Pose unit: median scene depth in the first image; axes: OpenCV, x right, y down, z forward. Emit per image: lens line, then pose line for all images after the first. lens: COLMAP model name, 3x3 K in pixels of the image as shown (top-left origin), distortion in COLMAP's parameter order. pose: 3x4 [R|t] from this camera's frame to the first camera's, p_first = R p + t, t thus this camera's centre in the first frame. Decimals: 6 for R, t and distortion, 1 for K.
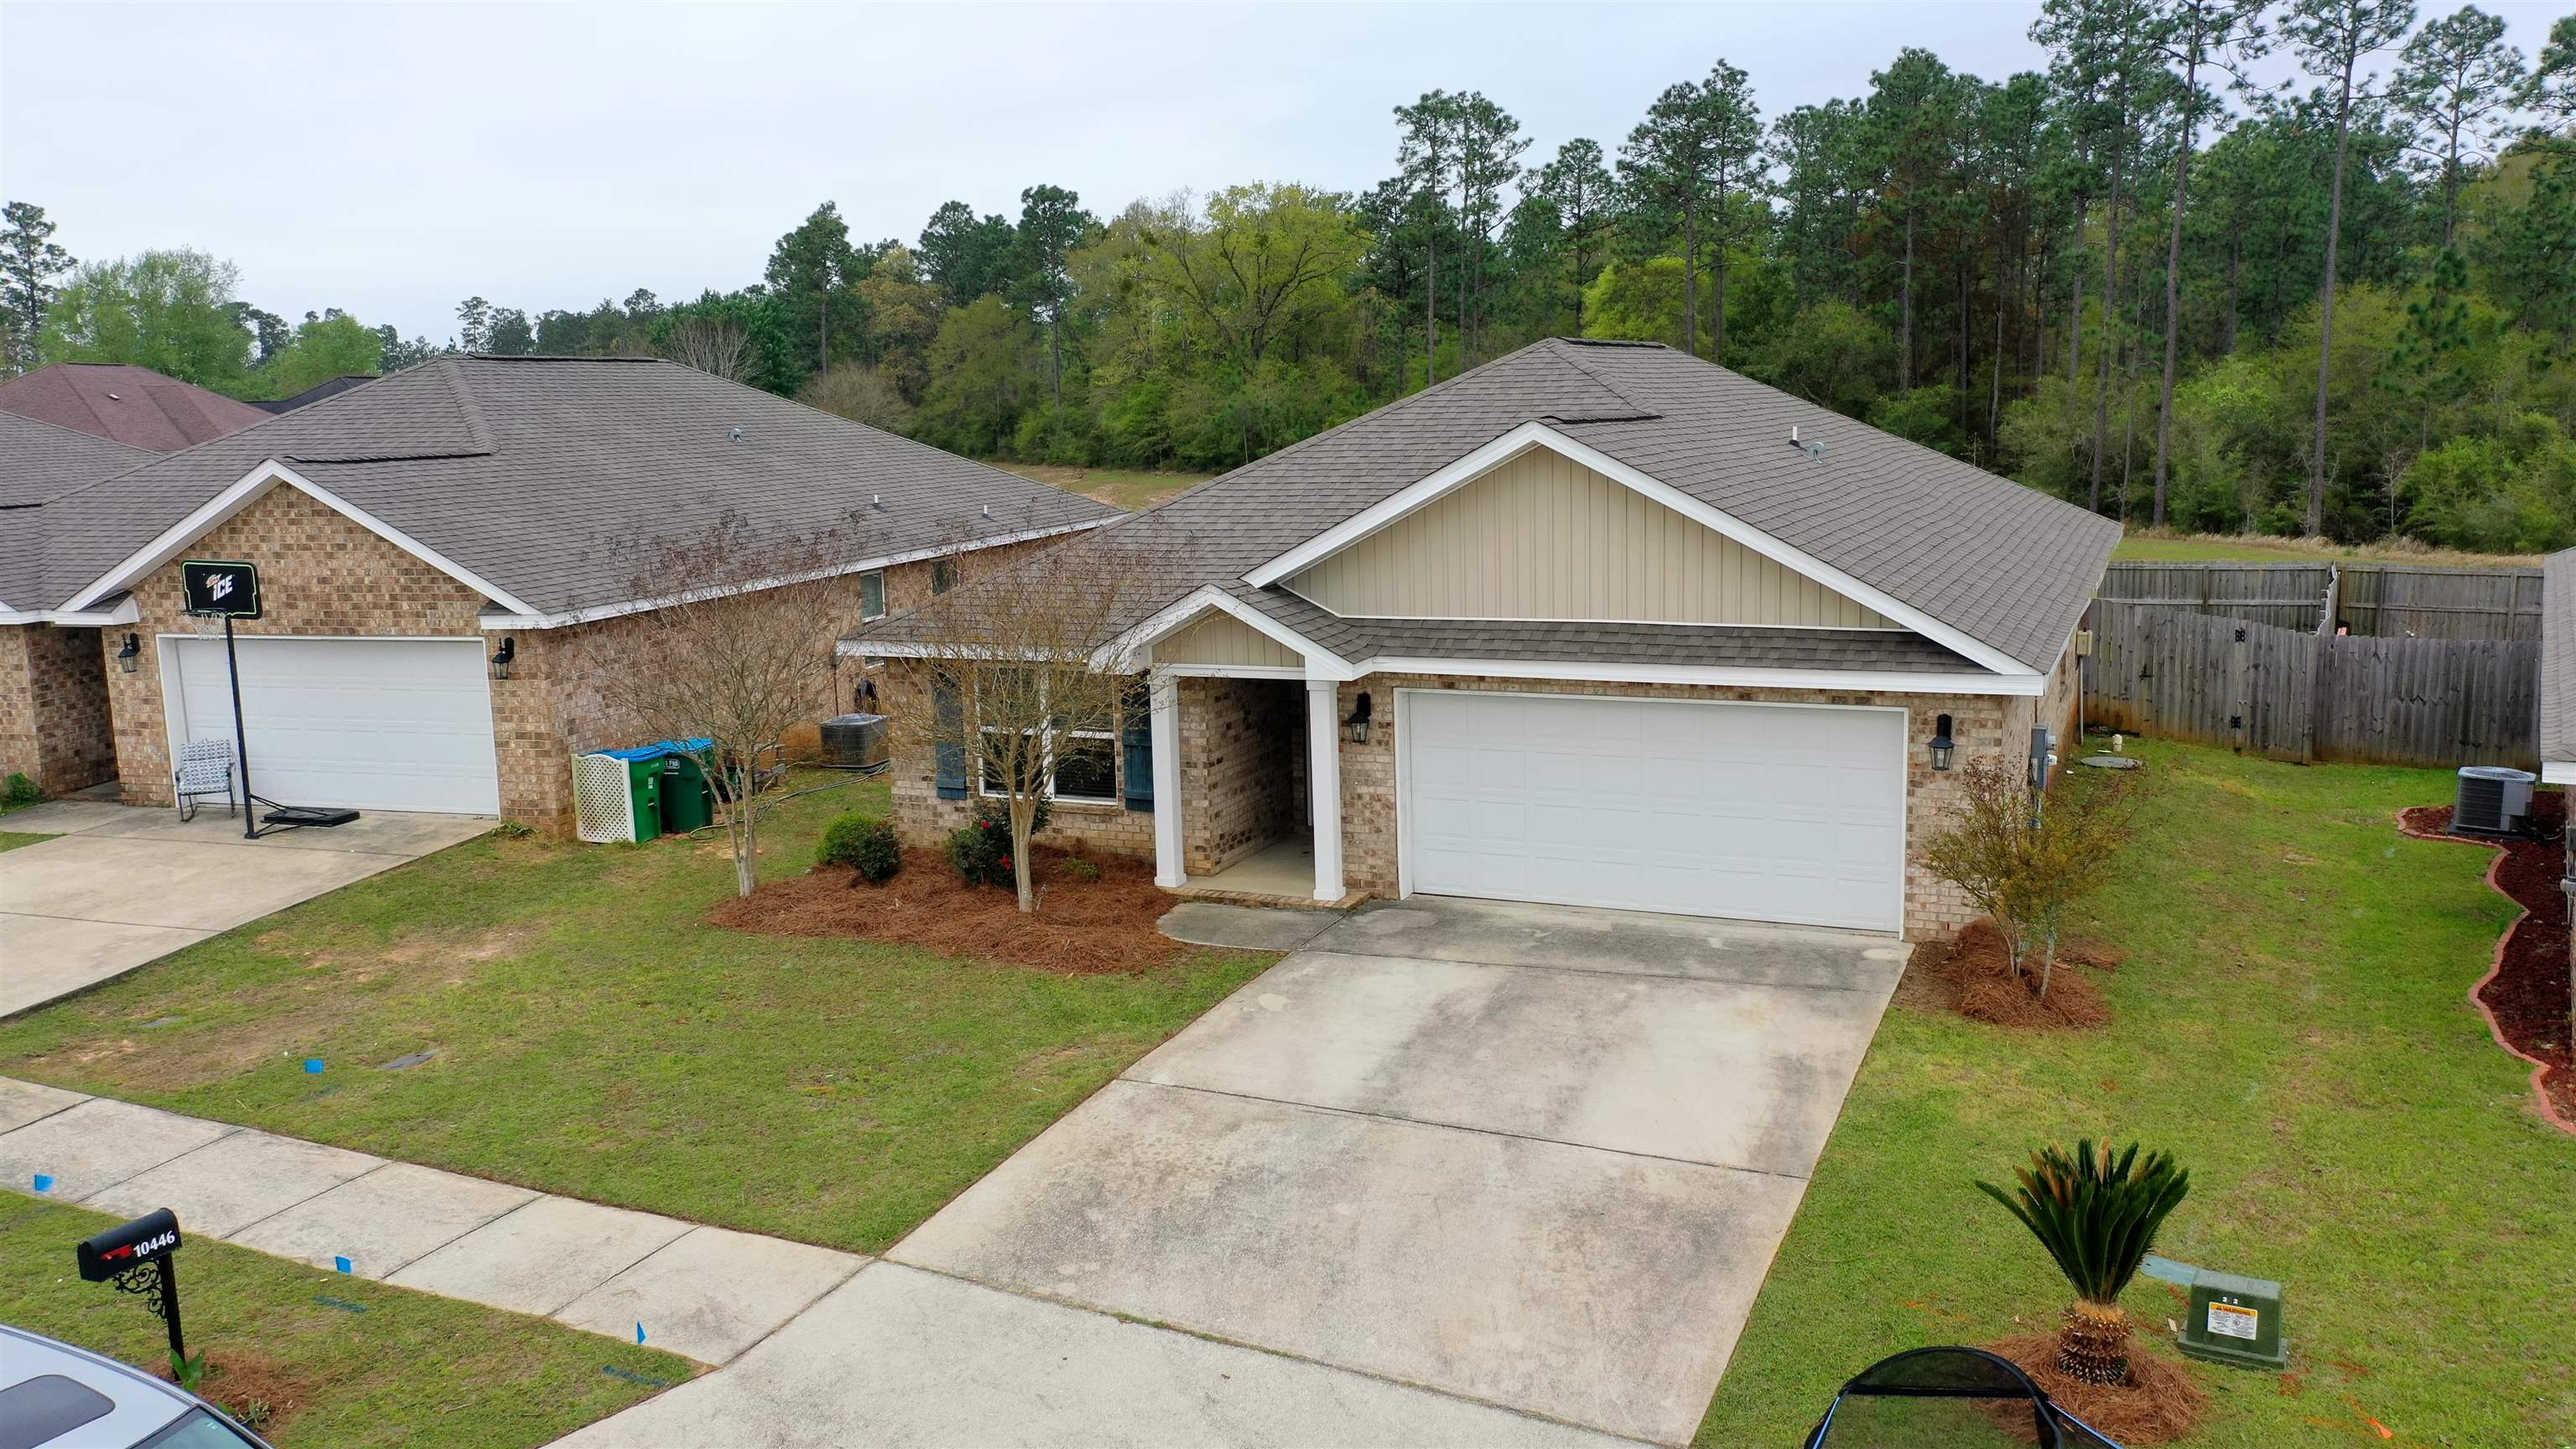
lens RADIAL K [[1997.5, 0, 1288.0], [0, 1997.5, 724.5], [0, 0, 1]] dist [-0.011278, -0.010035]
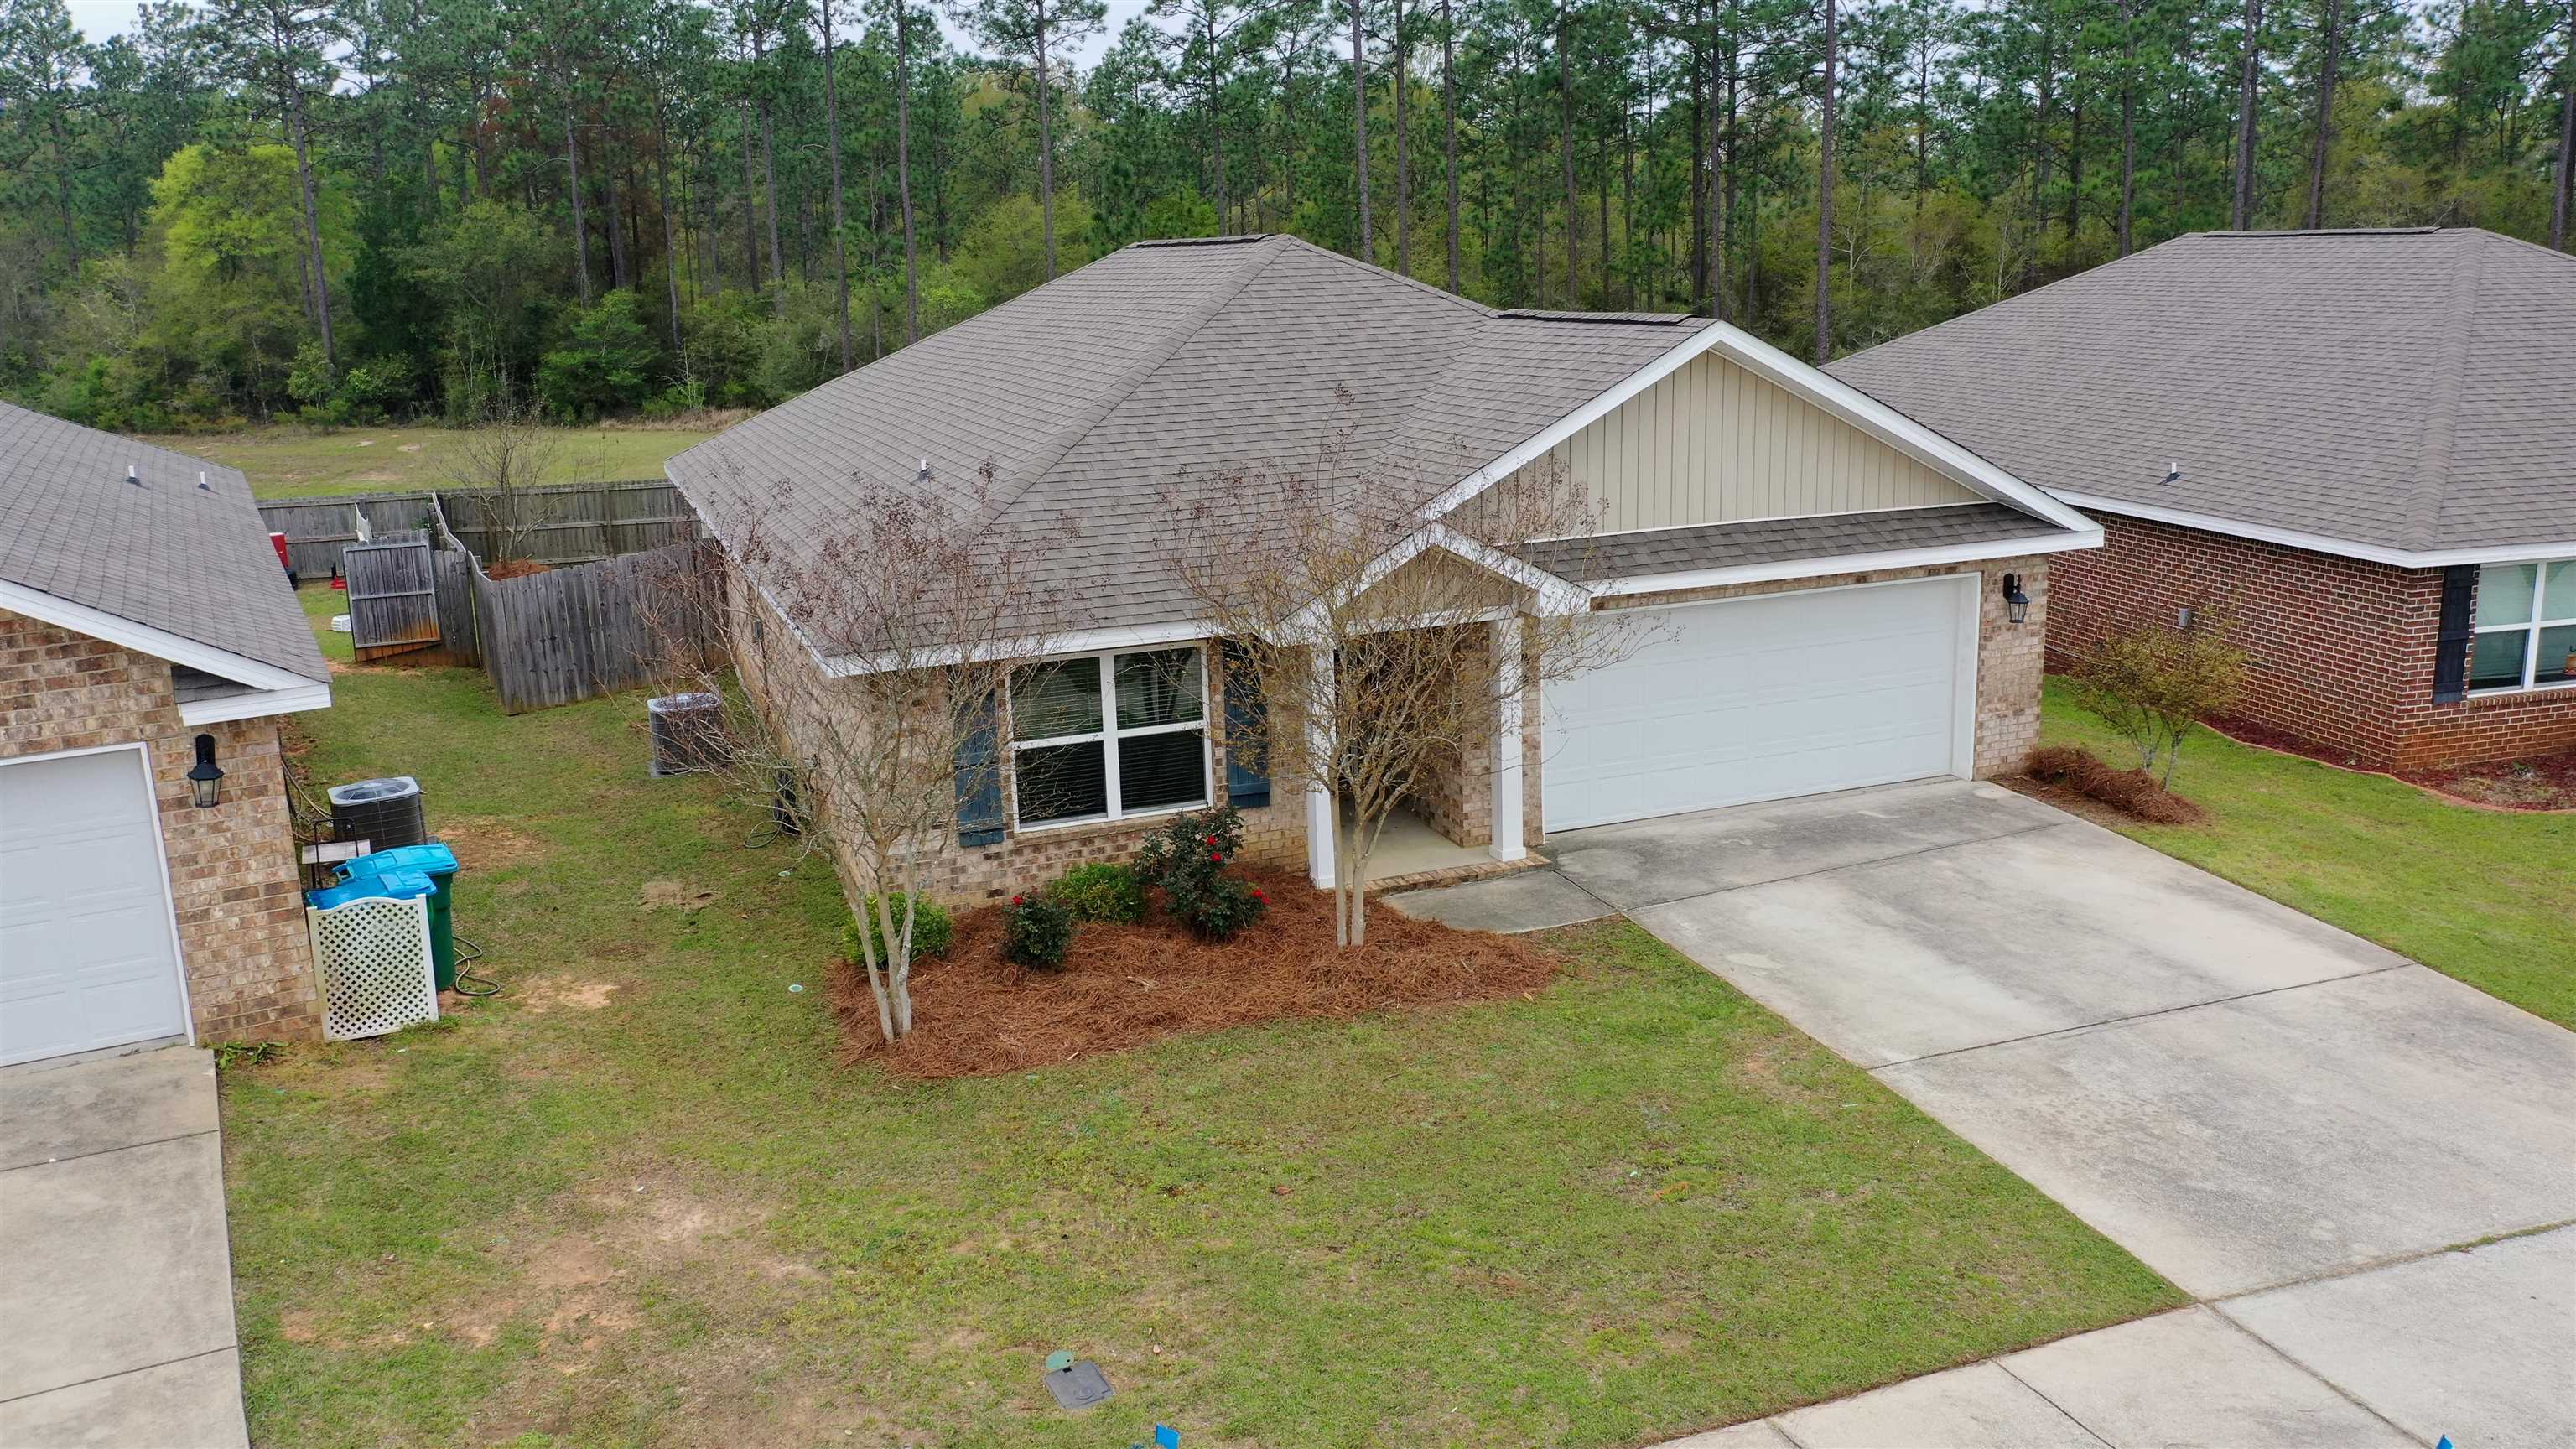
lens RADIAL K [[2028.9, 0, 1291.5], [0, 2028.9, 660.6], [0, 0, 1]] dist [-0.005975, -0.009239]
pose [[0.704665, -0.137091, 0.696170, -0.742094], [0.128033, 0.989619, 0.065283, -0.081070], [-0.697893, 0.043130, 0.714902, 0.447158]]
